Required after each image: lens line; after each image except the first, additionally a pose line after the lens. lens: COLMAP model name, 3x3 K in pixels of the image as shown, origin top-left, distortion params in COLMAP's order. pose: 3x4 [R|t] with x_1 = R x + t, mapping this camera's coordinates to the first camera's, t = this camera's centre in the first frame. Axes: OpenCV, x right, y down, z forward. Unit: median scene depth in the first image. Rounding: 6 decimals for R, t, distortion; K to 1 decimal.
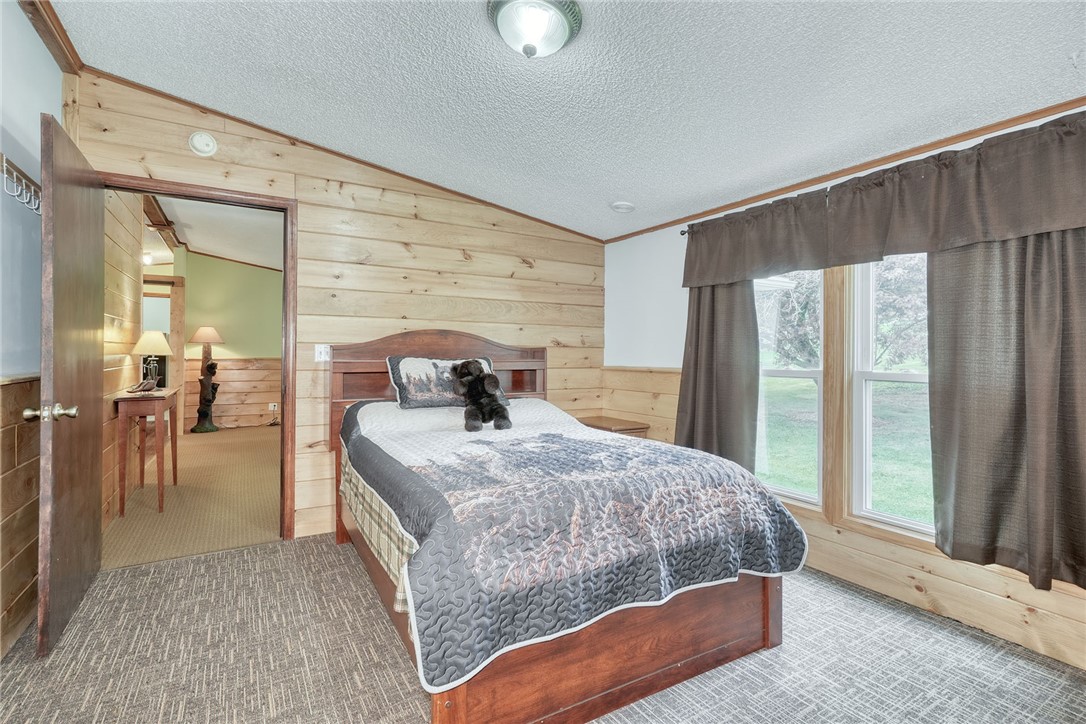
lens RADIAL K [[497.8, 0, 540.6], [0, 497.8, 362.7], [0, 0, 1]] dist [-0.001078, 0.000084]
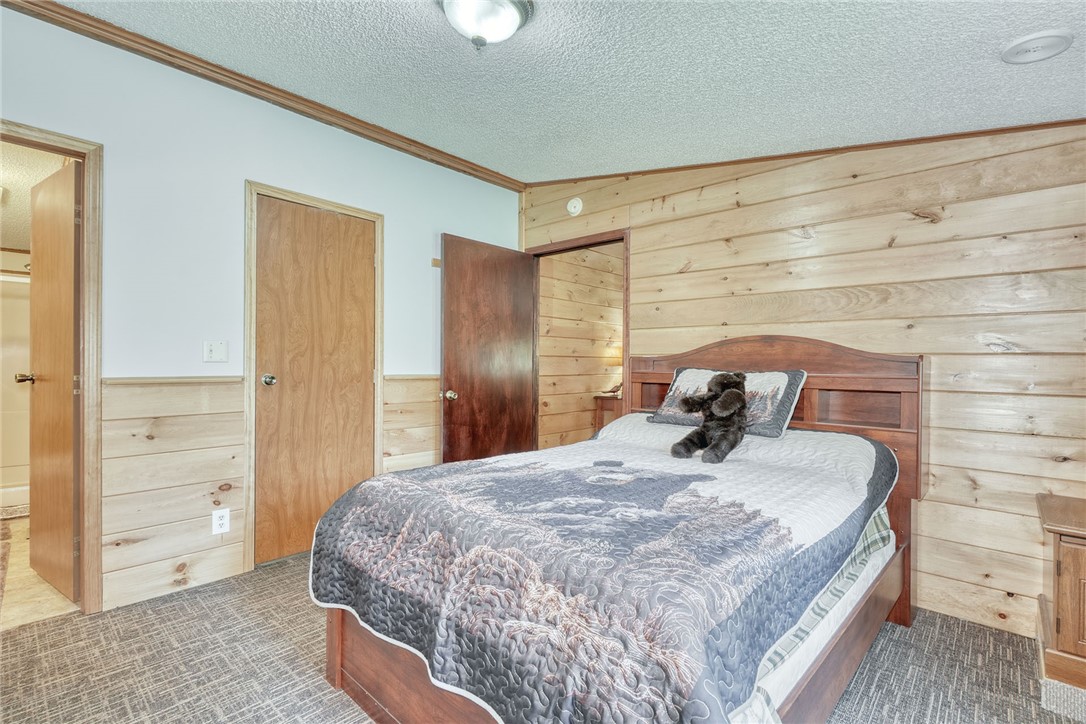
lens RADIAL K [[512.0, 0, 546.6], [0, 512.0, 366.6], [0, 0, 1]] dist [-0.000003, -0.000237]
pose [[0.286947, 0.004242, -0.957937, 0.559317], [-0.027882, 0.999604, -0.003925, -0.003782], [0.957540, 0.027835, 0.286952, 0.495148]]
